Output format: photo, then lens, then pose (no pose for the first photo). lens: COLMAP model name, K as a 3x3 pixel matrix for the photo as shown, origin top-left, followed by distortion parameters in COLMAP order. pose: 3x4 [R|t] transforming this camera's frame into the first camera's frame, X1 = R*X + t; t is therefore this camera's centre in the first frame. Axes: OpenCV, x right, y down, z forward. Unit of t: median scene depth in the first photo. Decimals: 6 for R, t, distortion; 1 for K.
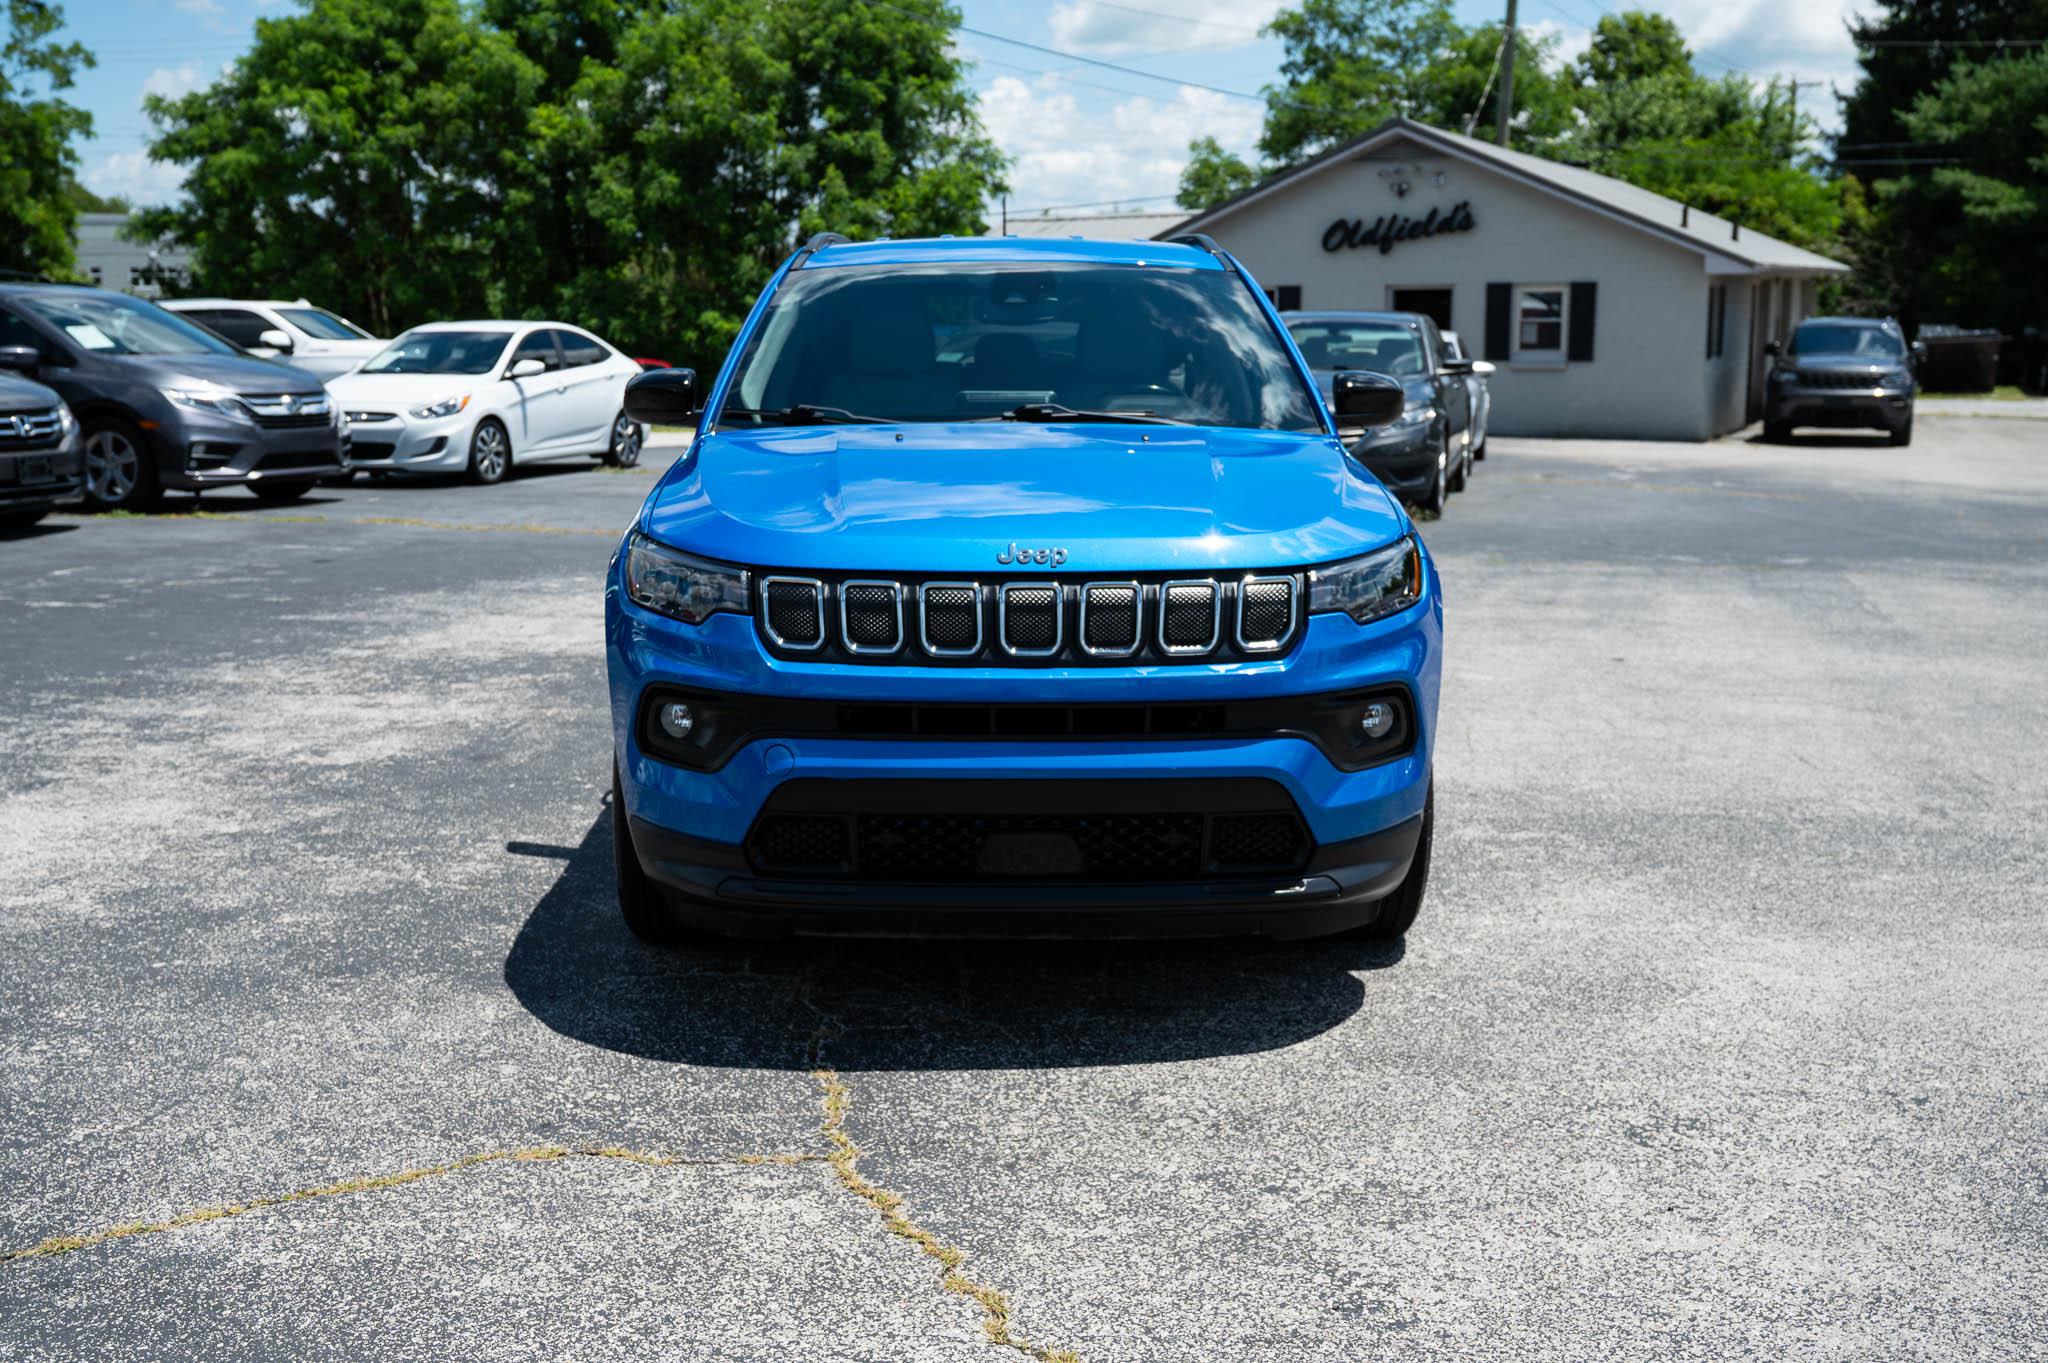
lens RADIAL K [[2047.1, 0, 1027.0], [0, 2047.1, 718.0], [0, 0, 1]] dist [-0.003535, 0.008877]
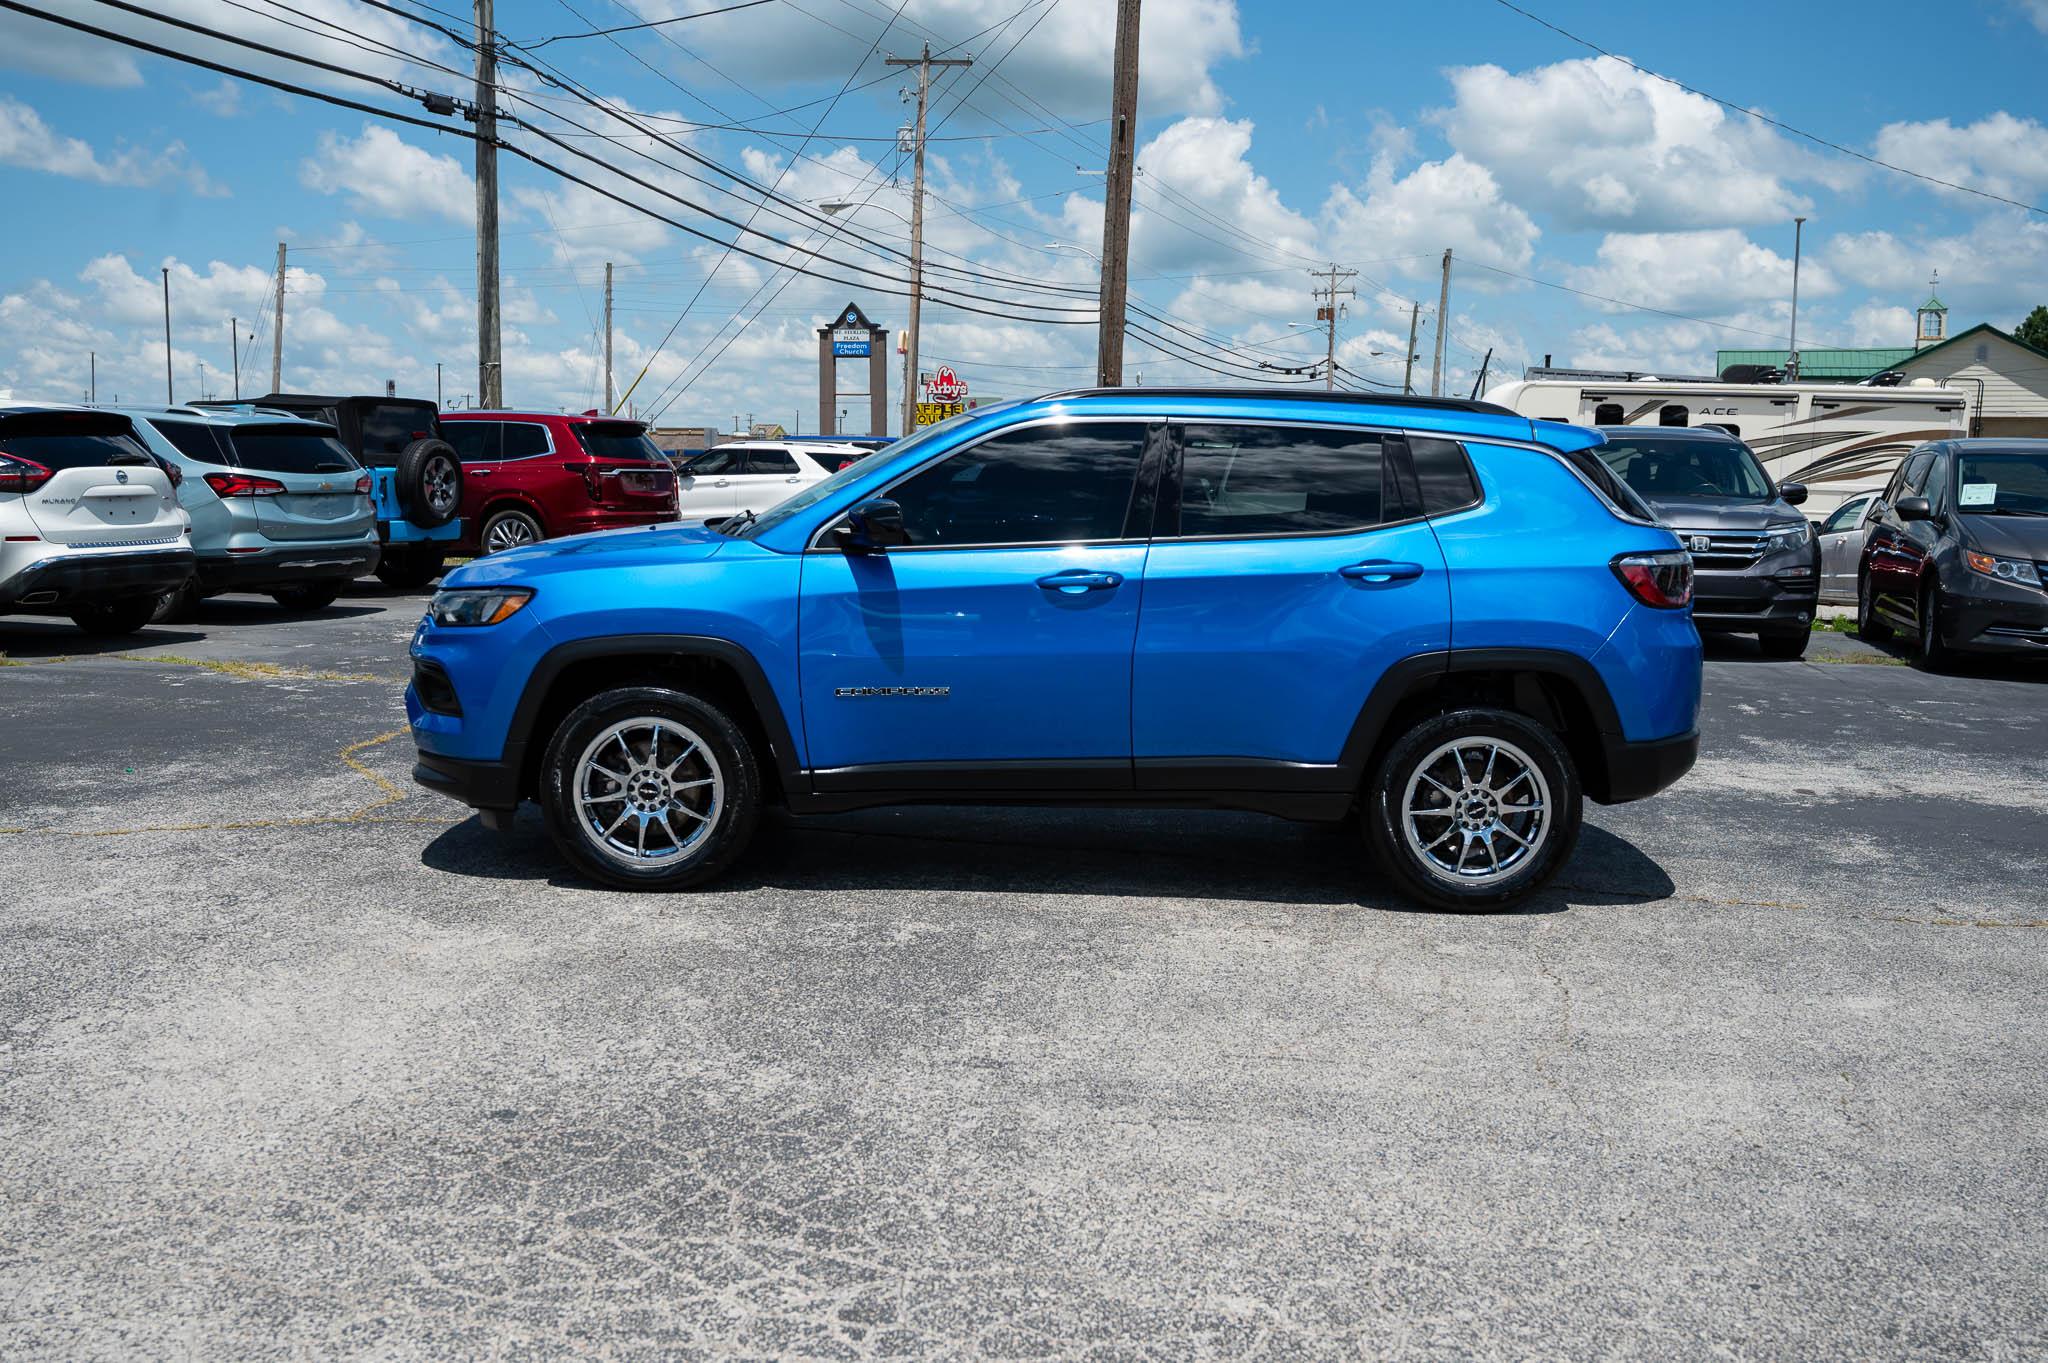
lens RADIAL K [[2033.1, 0, 1013.3], [0, 2033.1, 684.0], [0, 0, 1]] dist [-0.004760, 0.004509]
pose [[-0.016486, 0.110732, -0.993714, 0.167351], [-0.211533, 0.970966, 0.111707, -0.026147], [0.977232, 0.212045, 0.007416, 0.133865]]
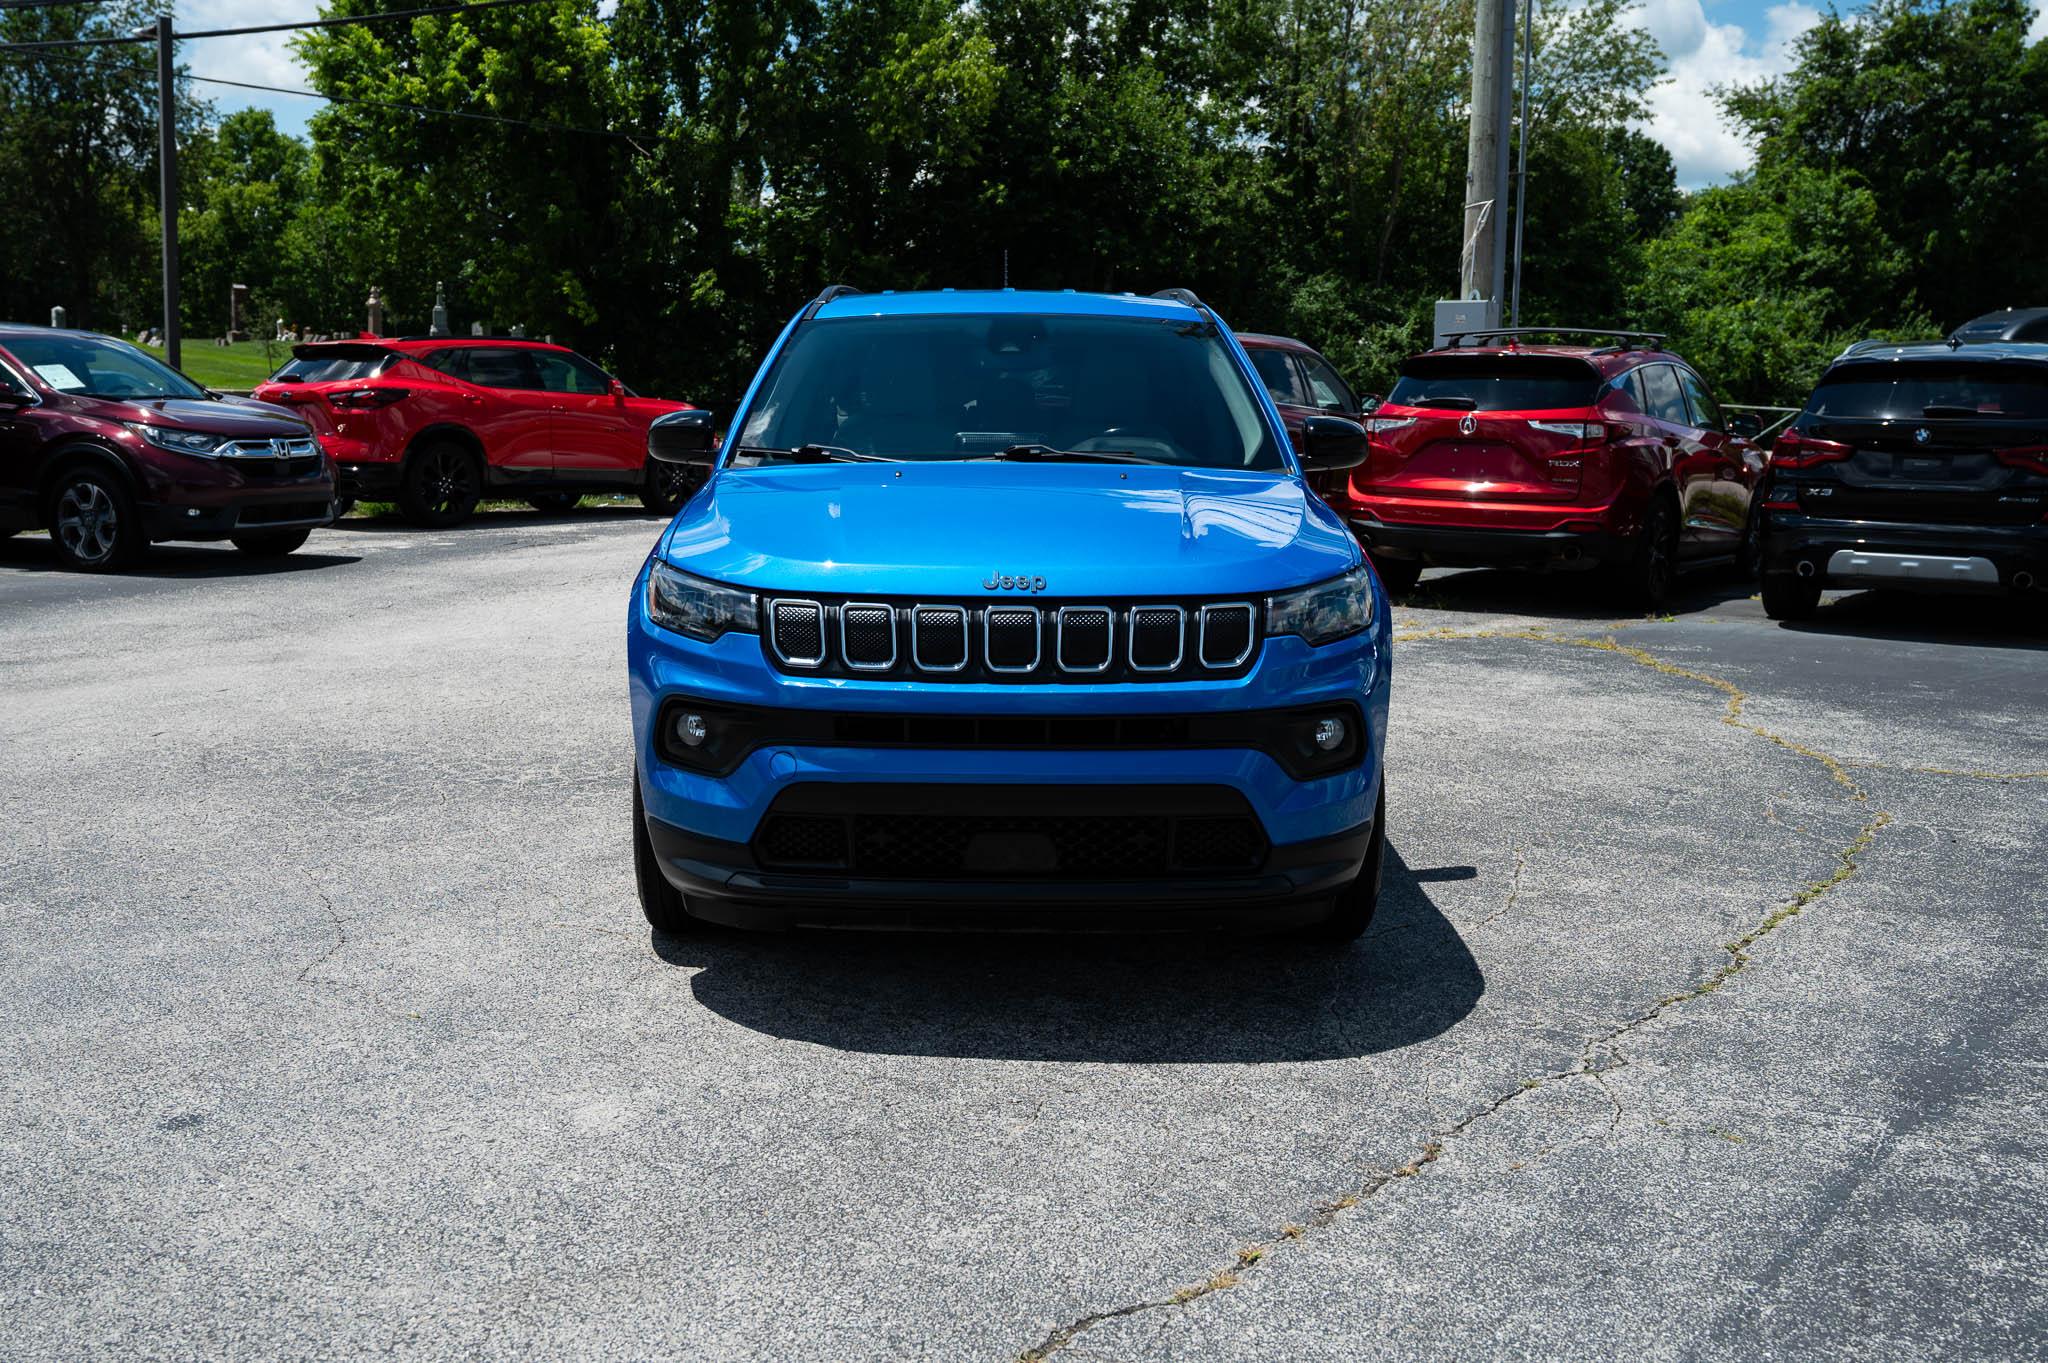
lens RADIAL K [[2032.6, 0, 1013.5], [0, 2032.6, 699.6], [0, 0, 1]] dist [-0.004289, 0.004258]
pose [[-0.924797, -0.075920, 0.372810, -0.006676], [0.057758, 0.940516, 0.334805, -0.049813], [-0.376052, 0.331159, -0.865401, 0.255773]]
